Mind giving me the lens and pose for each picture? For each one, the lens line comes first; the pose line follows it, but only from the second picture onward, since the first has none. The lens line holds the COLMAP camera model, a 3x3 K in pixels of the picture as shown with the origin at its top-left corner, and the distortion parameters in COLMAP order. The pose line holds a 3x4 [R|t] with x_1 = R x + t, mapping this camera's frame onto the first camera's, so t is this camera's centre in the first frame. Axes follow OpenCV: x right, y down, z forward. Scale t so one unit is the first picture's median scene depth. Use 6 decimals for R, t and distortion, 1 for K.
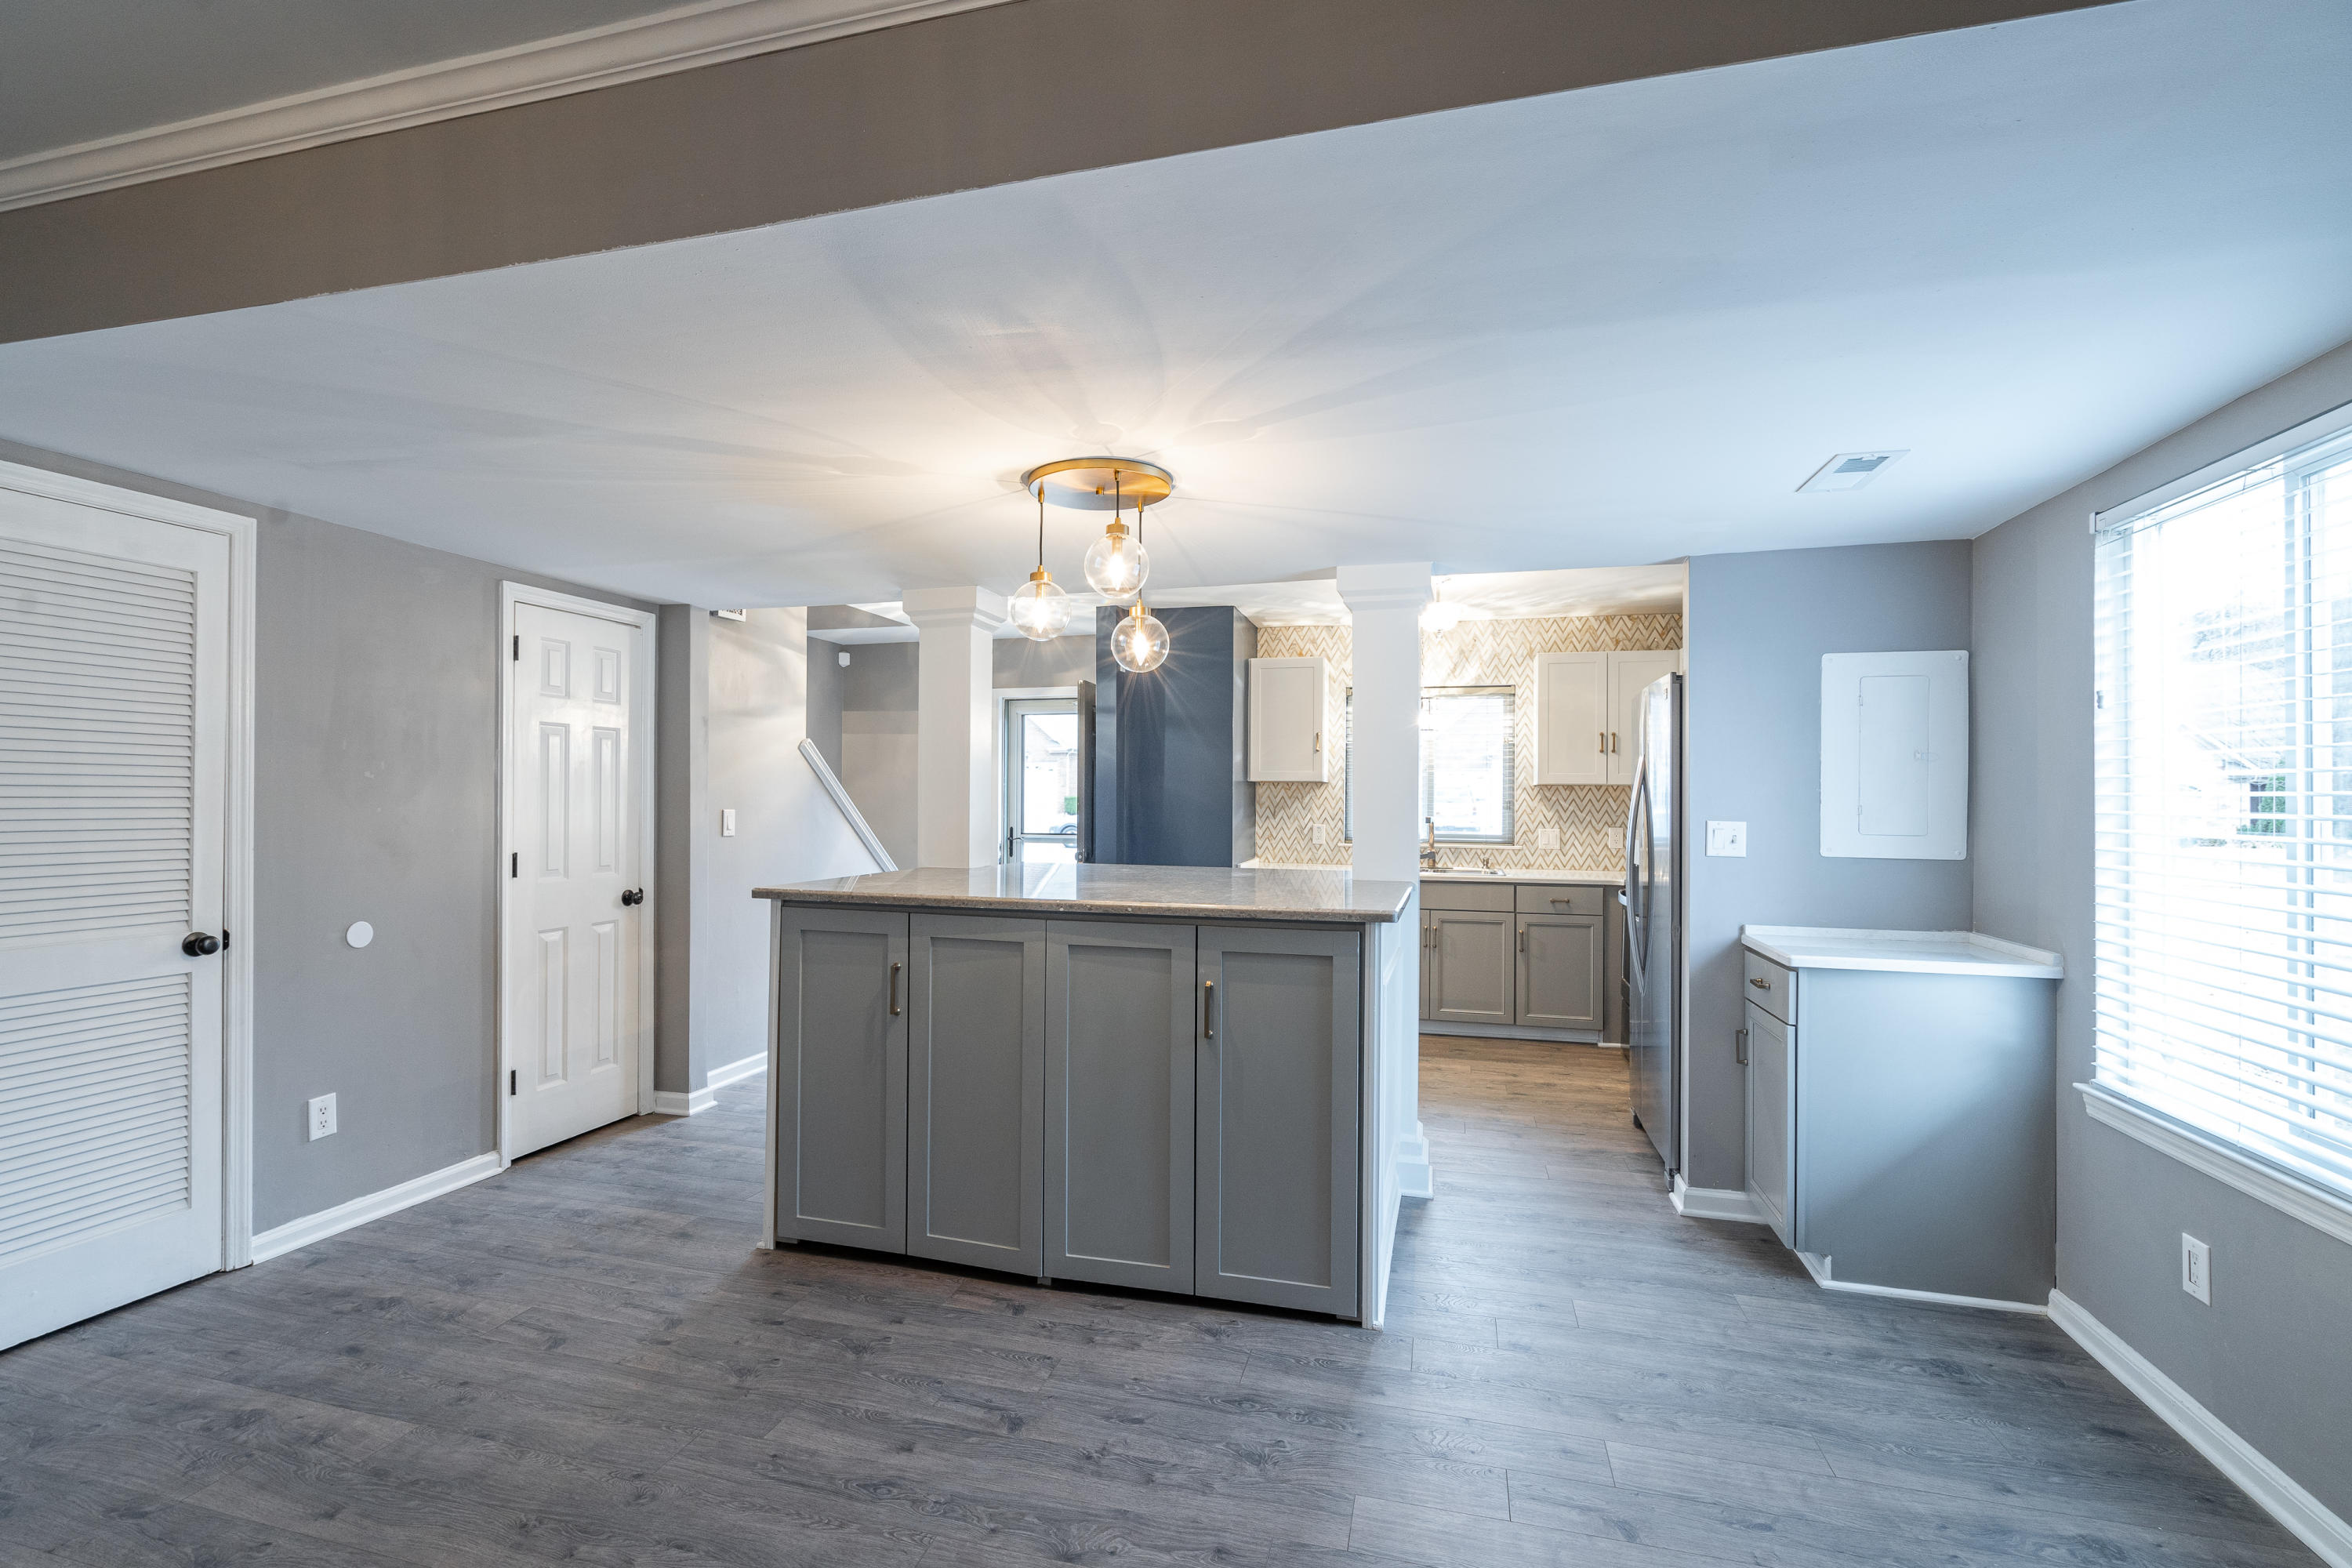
lens RADIAL K [[1045.1, 0, 1170.9], [0, 1045.1, 794.1], [0, 0, 1]] dist [-0.006629, 0.001421]
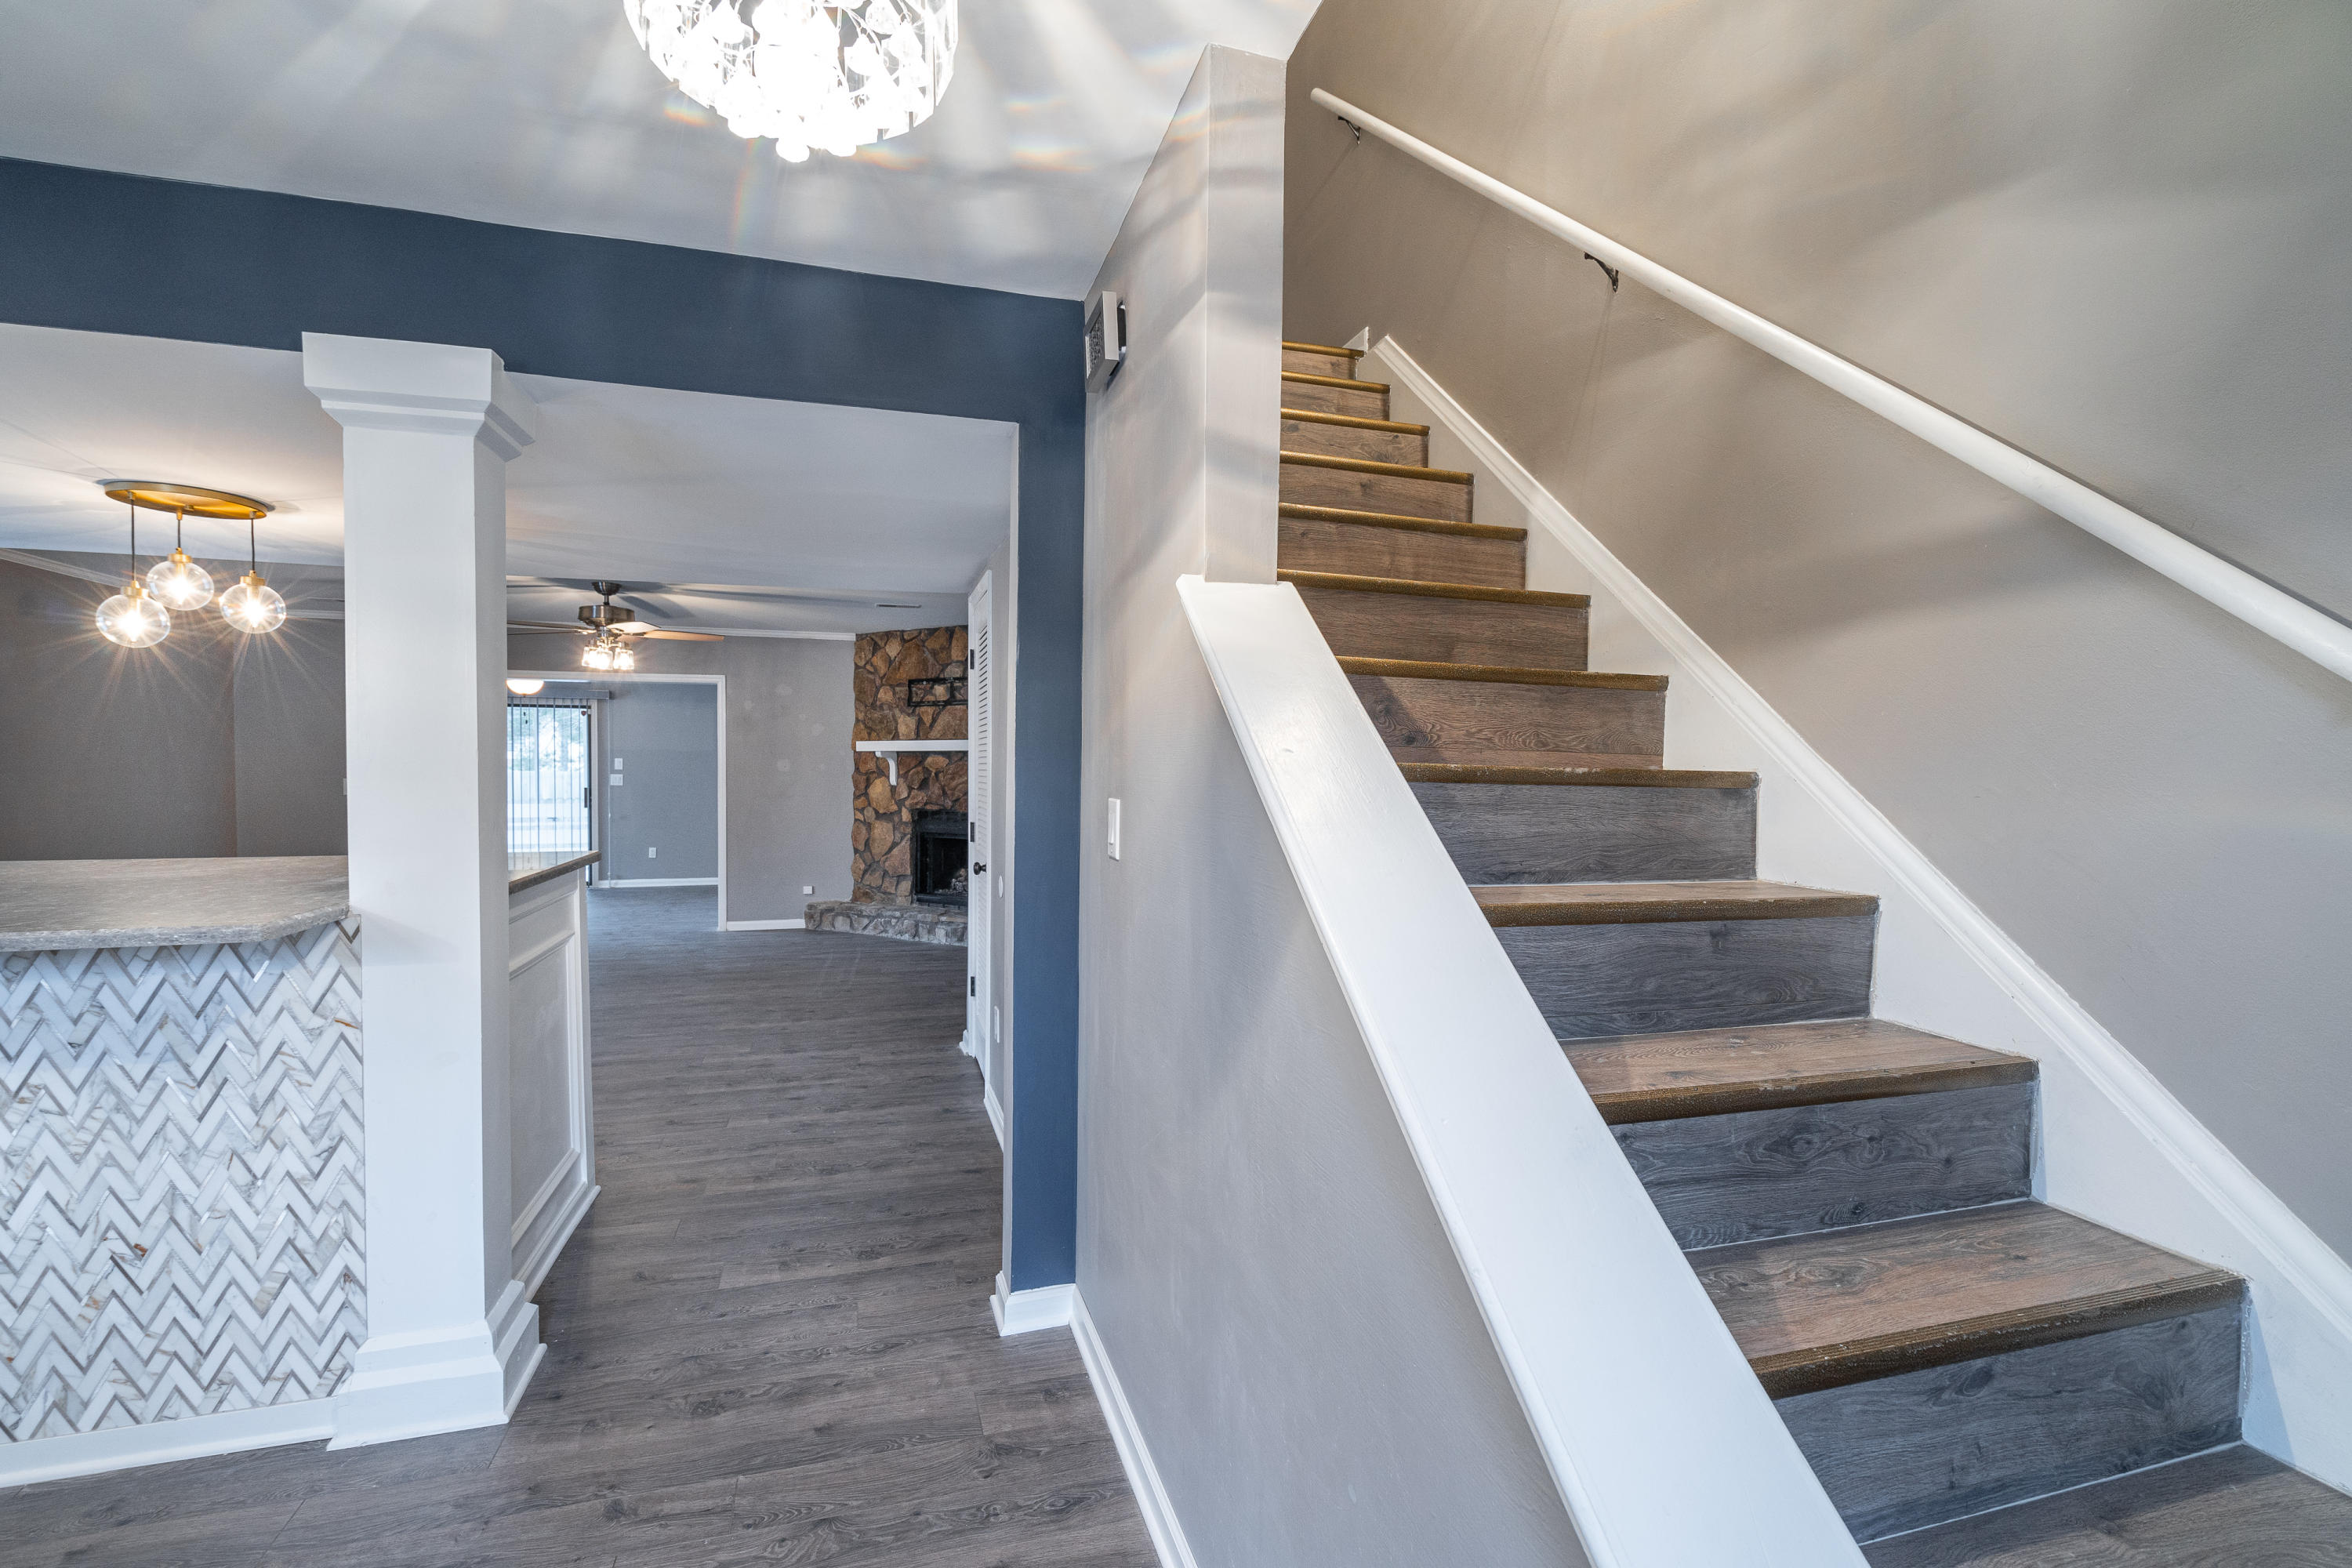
lens RADIAL K [[1045.1, 0, 1167.1], [0, 1045.1, 795.9], [0, 0, 1]] dist [-0.006629, 0.001421]
pose [[-0.845791, 0.001770, -0.533511, -0.331399], [-0.010784, 0.999733, 0.020412, 0.005944], [0.533405, 0.023018, -0.845547, 2.282376]]
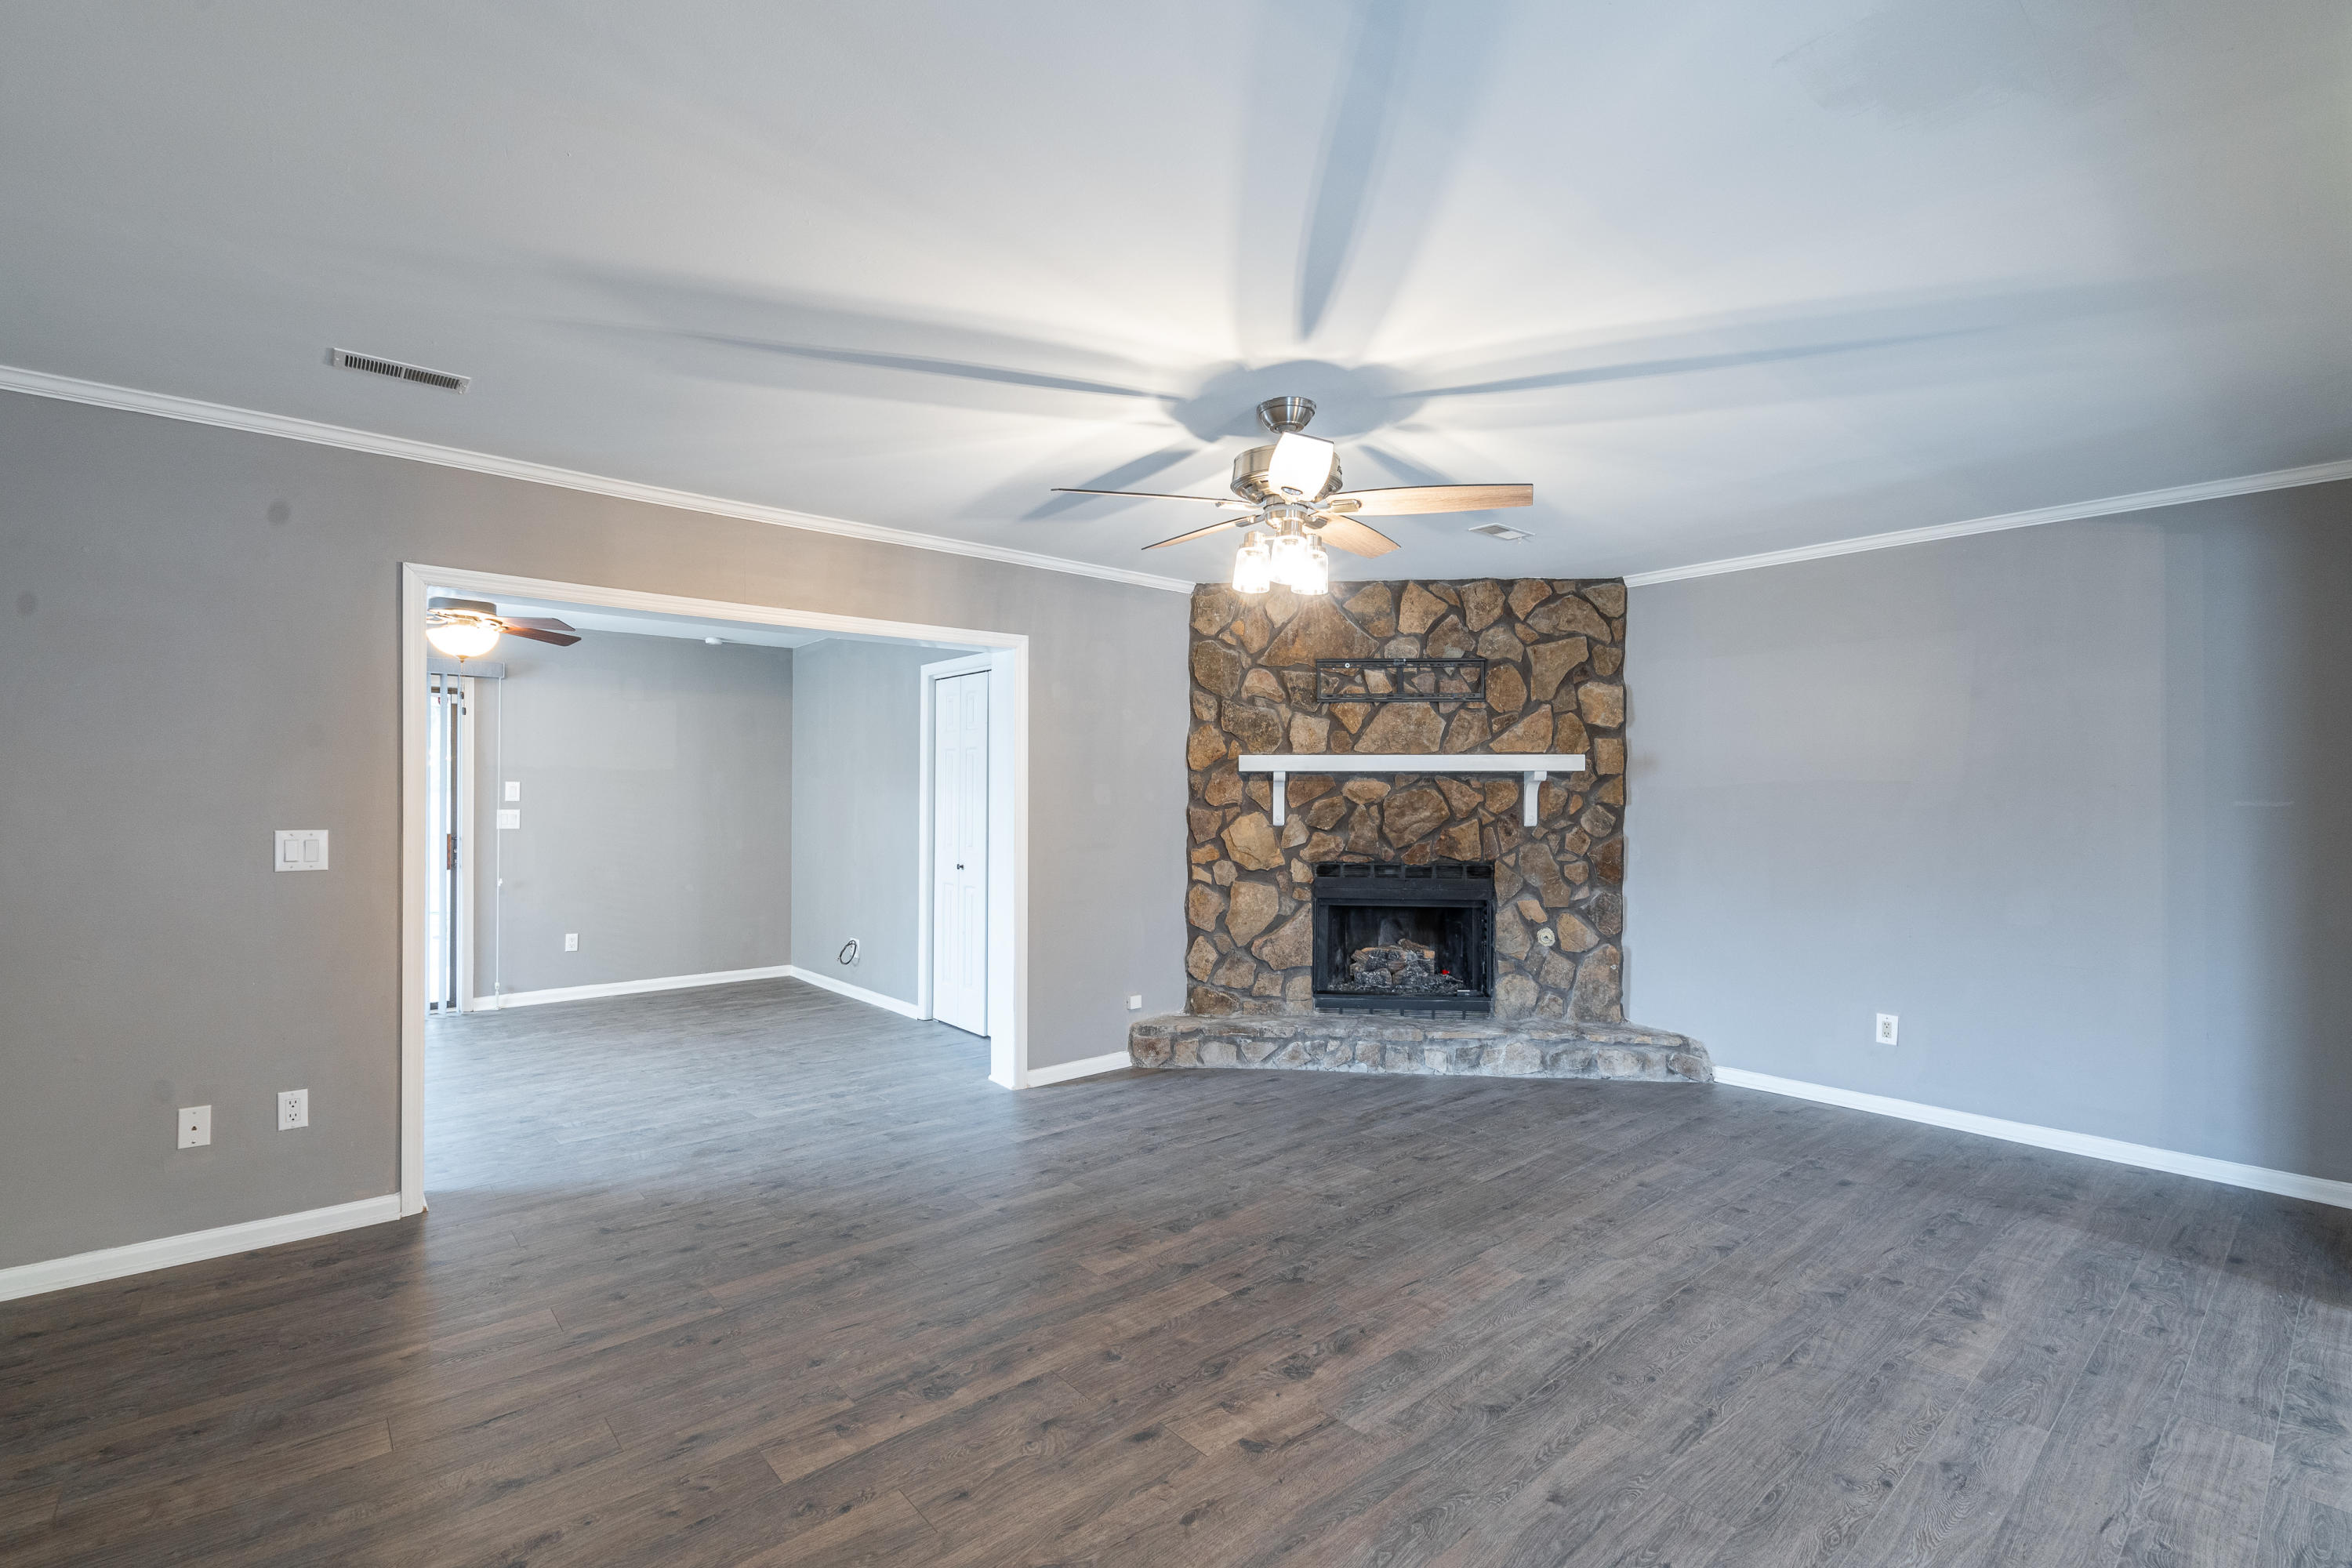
lens RADIAL K [[1045.1, 0, 1170.1], [0, 1045.1, 802.8], [0, 0, 1]] dist [-0.006629, 0.001421]
pose [[-0.558481, -0.000529, -0.829517, 0.381112], [-0.004138, 0.999989, 0.002148, 0.001243], [0.829507, 0.004632, -0.558477, 0.318665]]
